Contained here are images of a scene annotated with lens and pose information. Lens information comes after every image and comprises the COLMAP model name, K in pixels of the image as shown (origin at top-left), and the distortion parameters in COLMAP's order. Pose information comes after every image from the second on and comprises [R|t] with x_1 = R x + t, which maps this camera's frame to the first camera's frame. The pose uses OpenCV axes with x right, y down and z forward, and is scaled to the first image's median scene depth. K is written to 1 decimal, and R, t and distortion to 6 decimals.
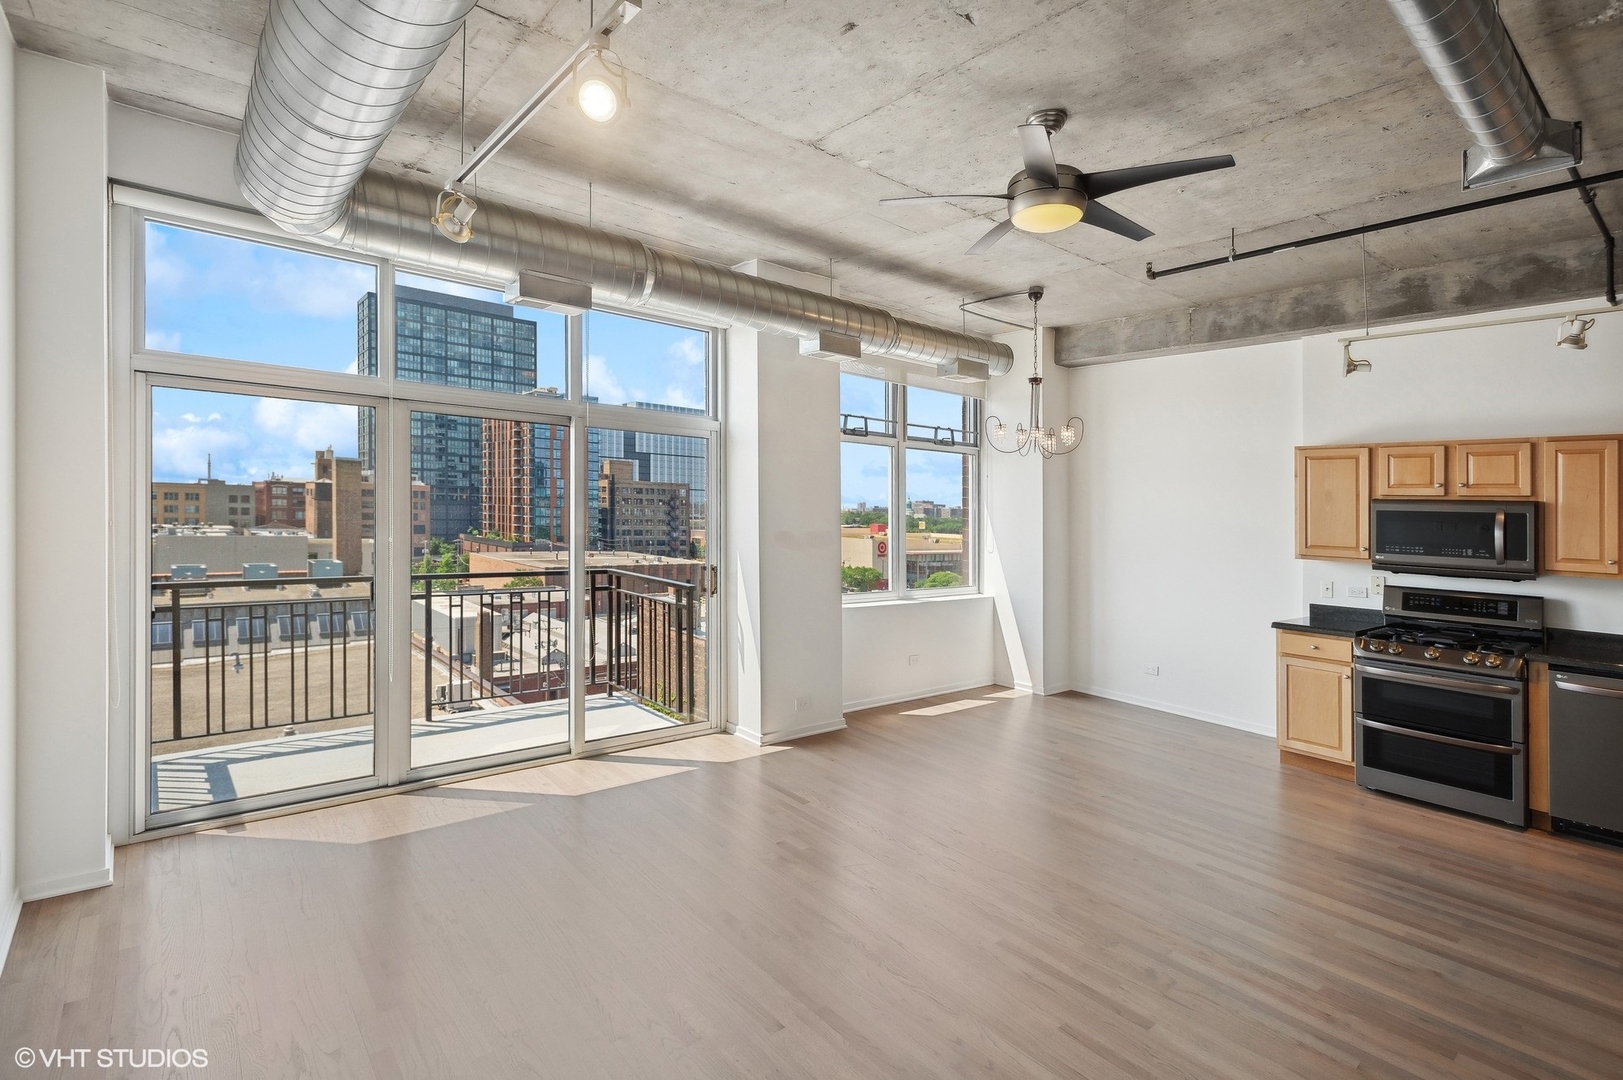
lens RADIAL K [[778.0, 0, 816.6], [0, 778.0, 511.0], [0, 0, 1]] dist [0.012654, -0.000368]
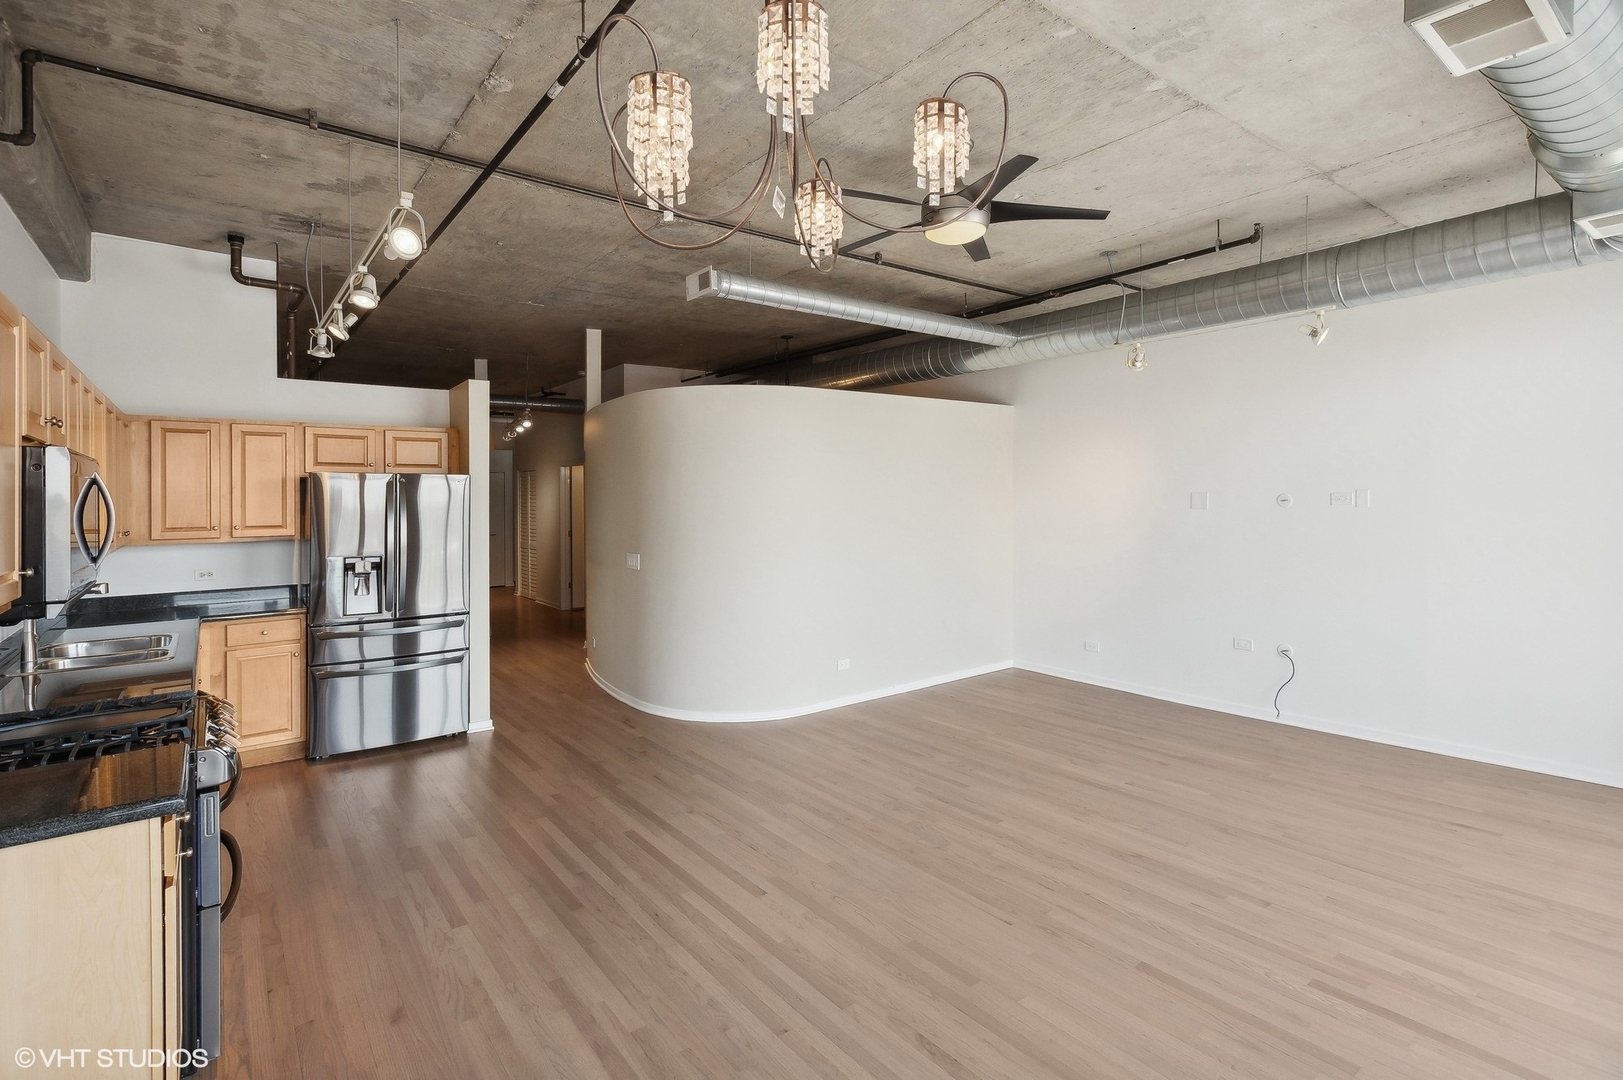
lens RADIAL K [[781.8, 0, 806.6], [0, 781.8, 490.2], [0, 0, 1]] dist [0.019735, -0.006946]
pose [[-0.998723, -0.019881, 0.046450, 0.255843], [-0.020026, 0.999796, -0.002642, 0.002887], [-0.046388, -0.003569, -0.998917, 1.171505]]
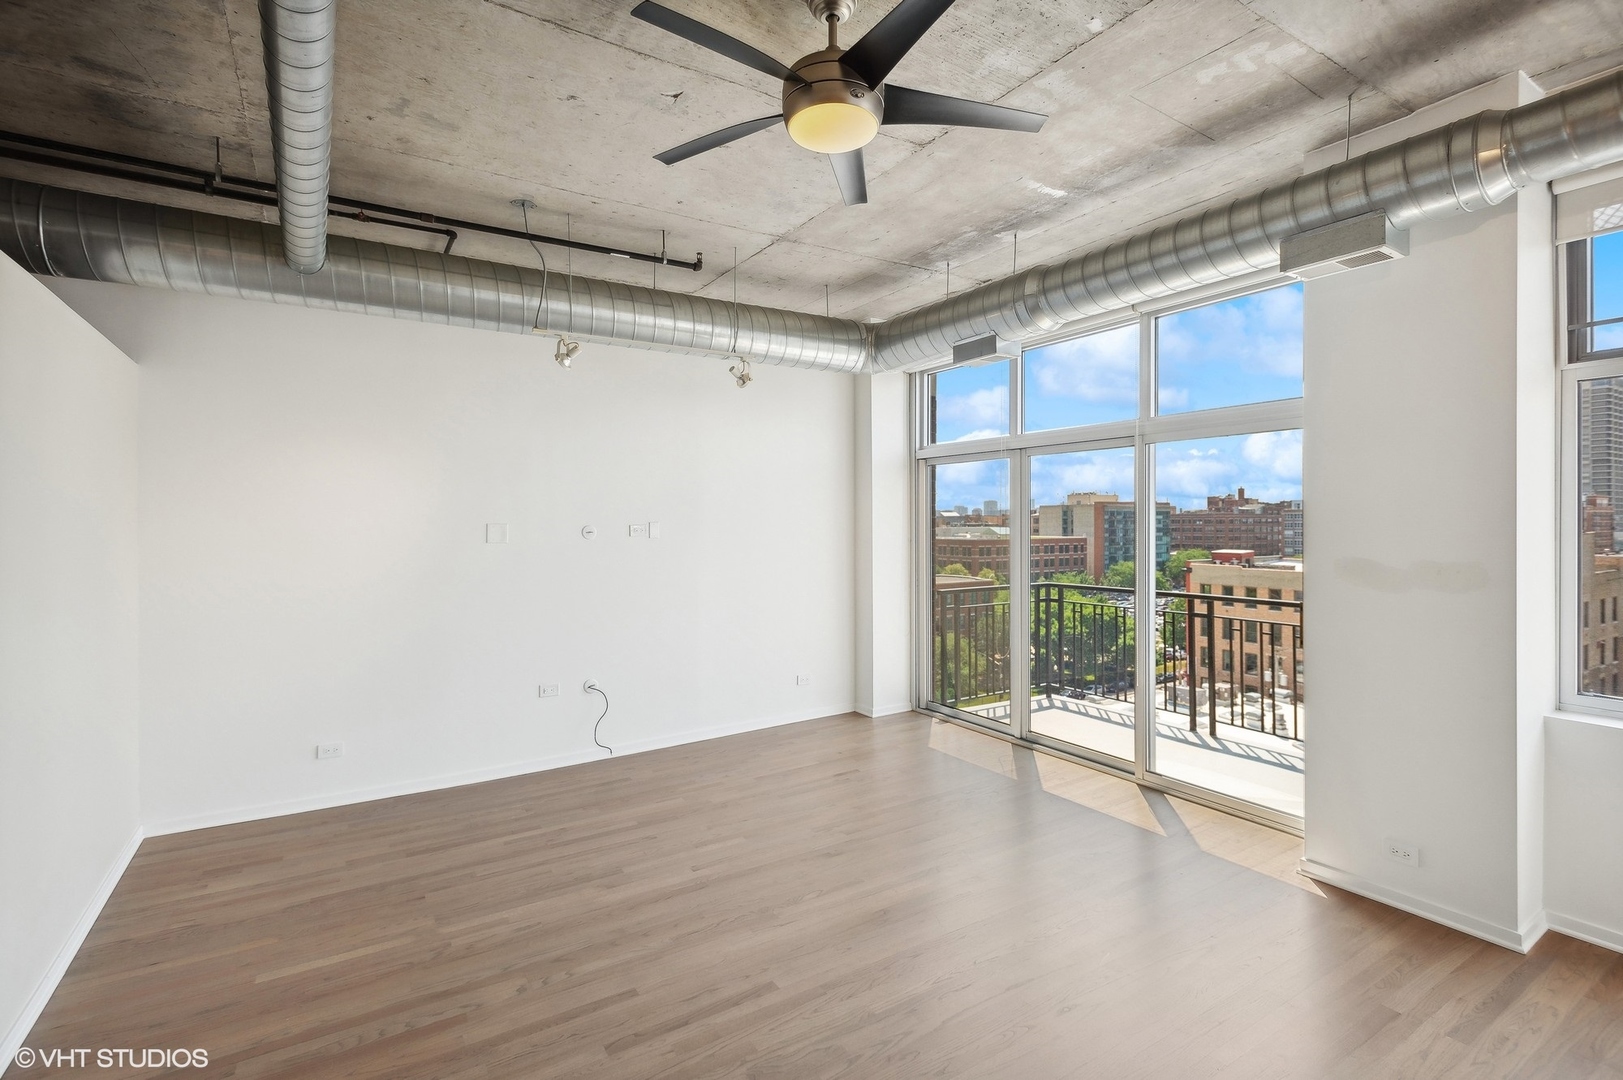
lens RADIAL K [[757.9, 0, 815.7], [0, 757.9, 522.1], [0, 0, 1]] dist [0.010369, -0.000810]
pose [[-0.129922, -0.031065, -0.991037, 0.571184], [-0.004629, 0.999517, -0.030723, 0.015998], [0.991513, 0.000596, -0.130003, 0.585691]]
